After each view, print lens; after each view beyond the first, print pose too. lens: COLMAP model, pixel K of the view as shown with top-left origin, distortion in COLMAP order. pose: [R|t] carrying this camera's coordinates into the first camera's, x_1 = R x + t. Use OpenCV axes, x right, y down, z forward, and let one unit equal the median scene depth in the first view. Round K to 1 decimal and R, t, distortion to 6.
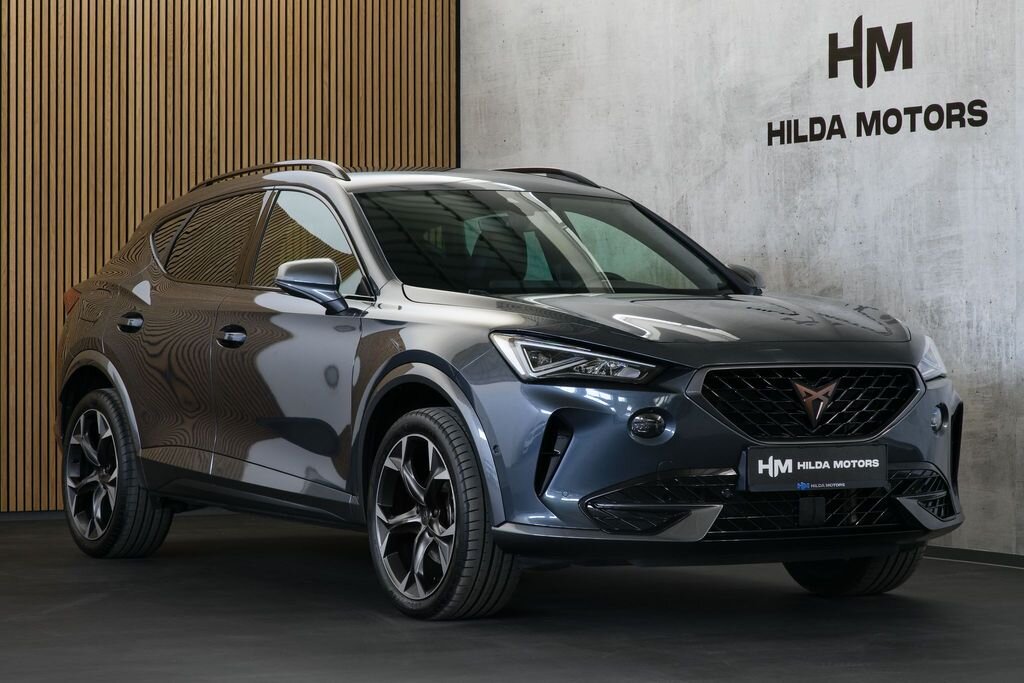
lens RADIAL K [[2789.5, 0, 518.6], [0, 2789.5, 342.9], [0, 0, 1]] dist [-0.134548, 0.000000]
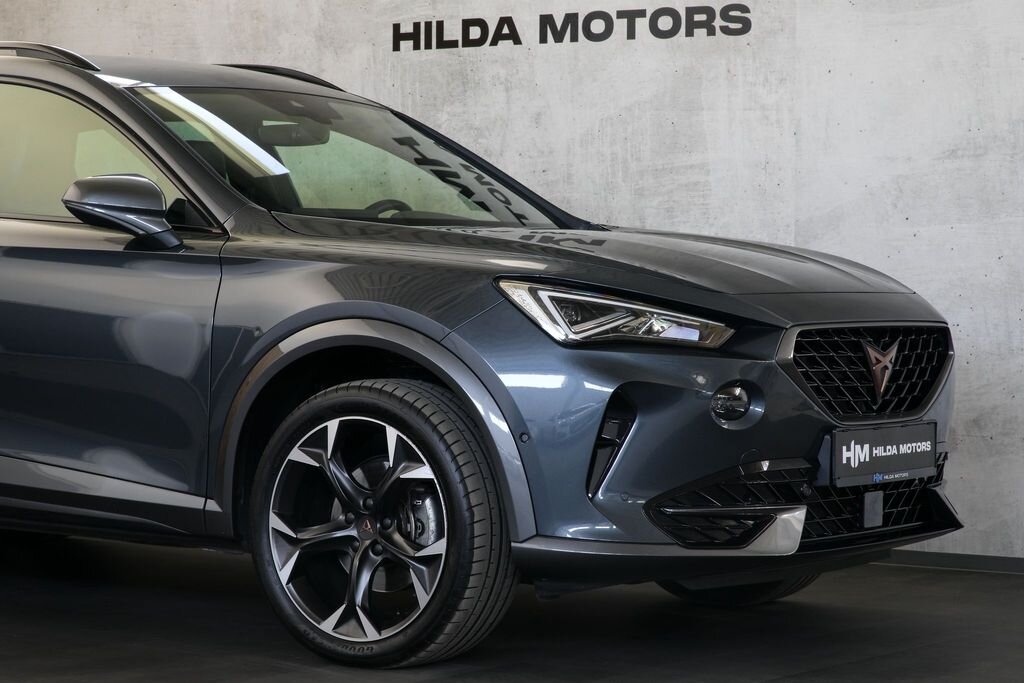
lens RADIAL K [[2767.2, 0, 552.3], [0, 2767.2, 383.6], [0, 0, 1]] dist [-0.115341, 0.000000]
pose [[0.907708, -0.009352, 0.419499, -0.297652], [-0.006202, 0.999343, 0.035698, -0.002259], [-0.419557, -0.035005, 0.907054, 0.322539]]
